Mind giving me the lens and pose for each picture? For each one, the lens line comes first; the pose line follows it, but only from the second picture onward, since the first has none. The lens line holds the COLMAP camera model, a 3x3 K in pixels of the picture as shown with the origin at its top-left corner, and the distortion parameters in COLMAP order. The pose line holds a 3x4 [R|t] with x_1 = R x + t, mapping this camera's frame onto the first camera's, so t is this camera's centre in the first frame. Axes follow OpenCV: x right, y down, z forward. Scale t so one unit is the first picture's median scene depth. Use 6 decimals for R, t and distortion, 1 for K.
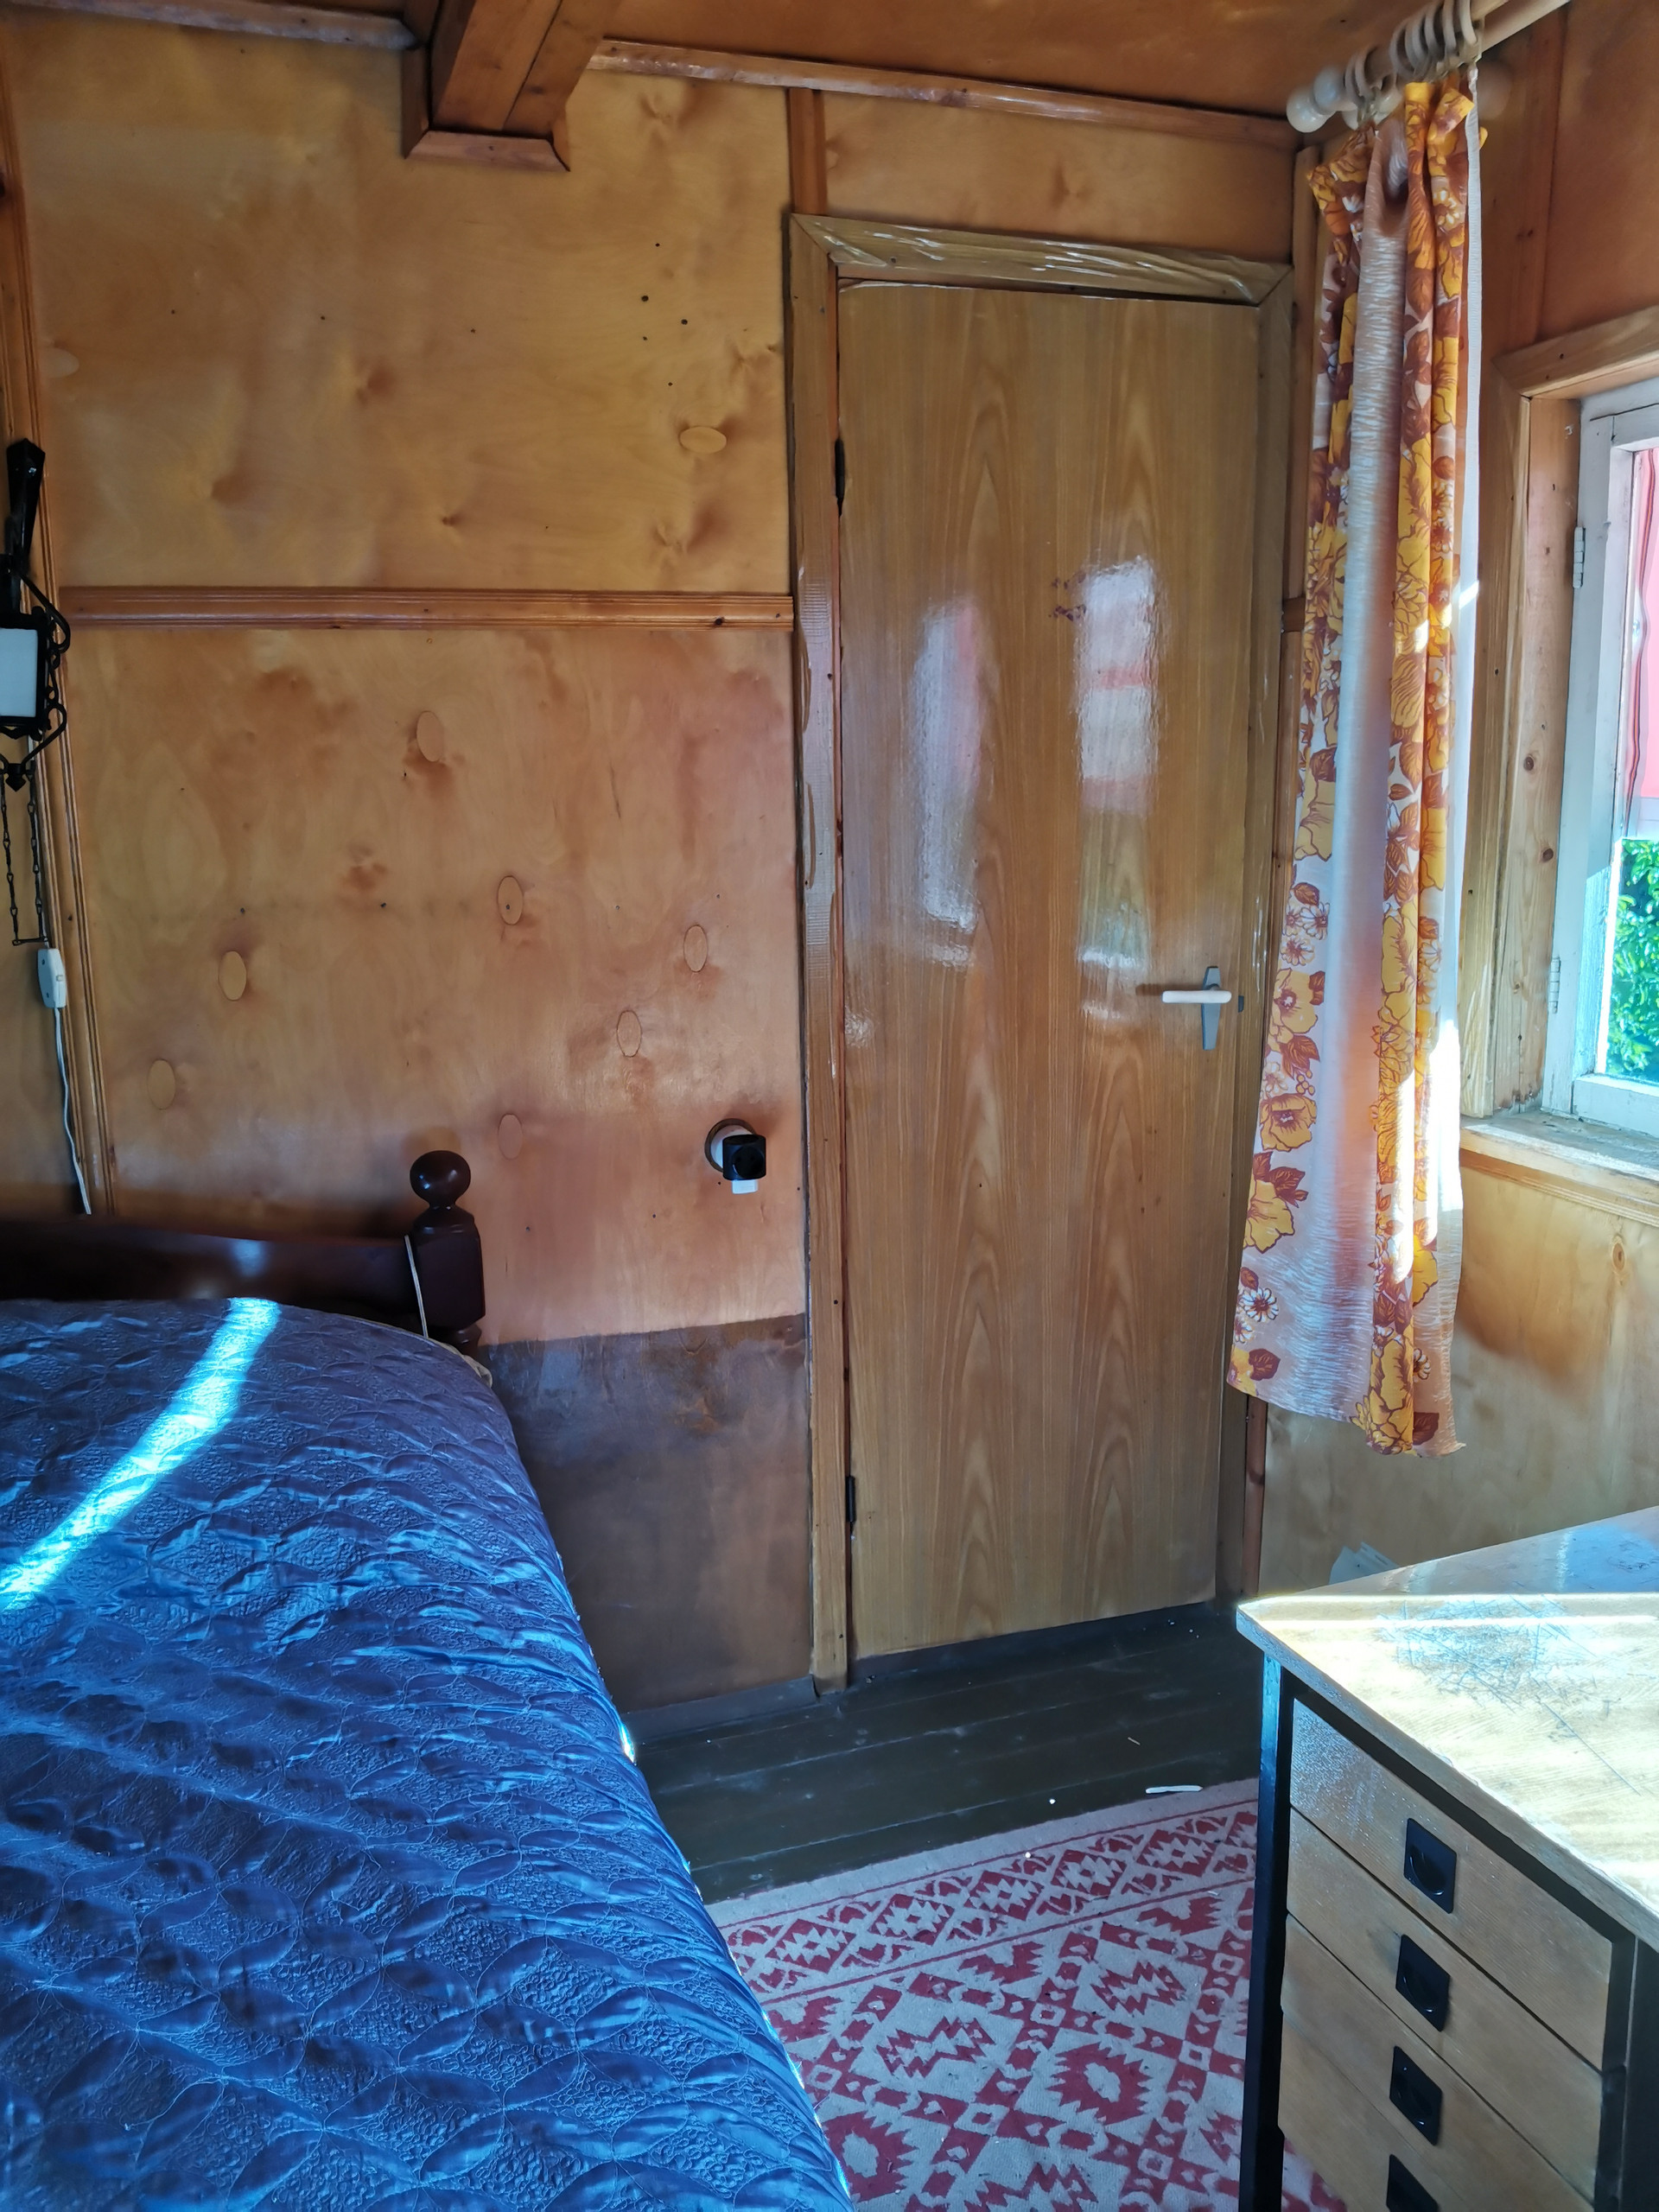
lens RADIAL K [[1674.3, 0, 830.1], [0, 1674.3, 1104.5], [0, 0, 1]] dist [-0.053165, -0.000748]
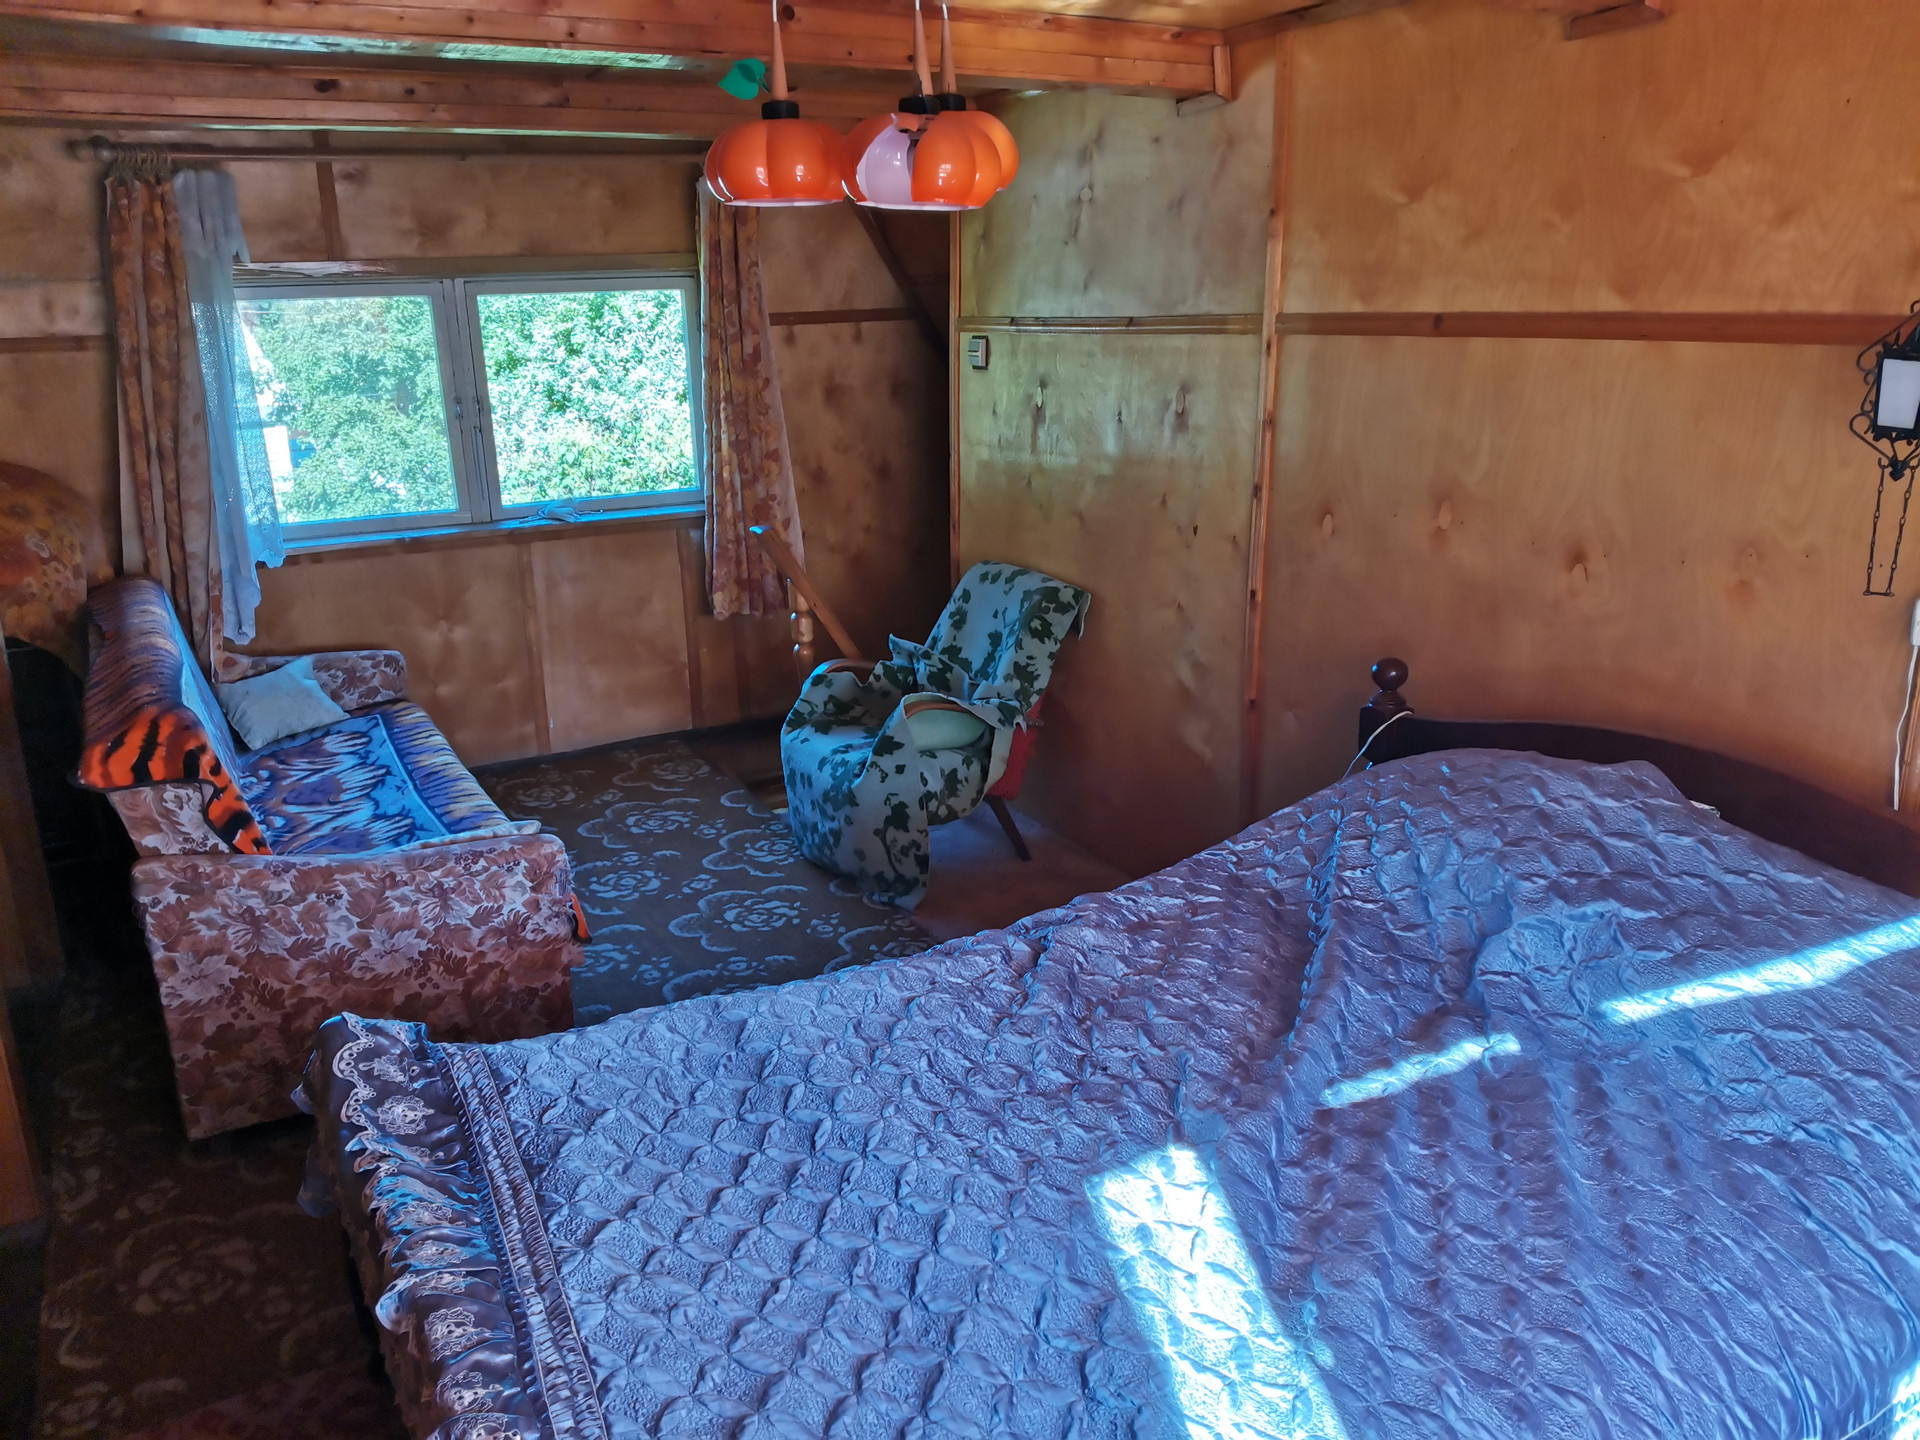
lens RADIAL K [[1453.3, 0, 963.0], [0, 1453.3, 724.2], [0, 0, 1]] dist [-0.053165, -0.000748]
pose [[0.175638, 0.283378, -0.942788, 0.569845], [-0.179281, 0.950867, 0.252407, -0.182962], [0.967993, 0.124691, 0.217812, 0.072852]]
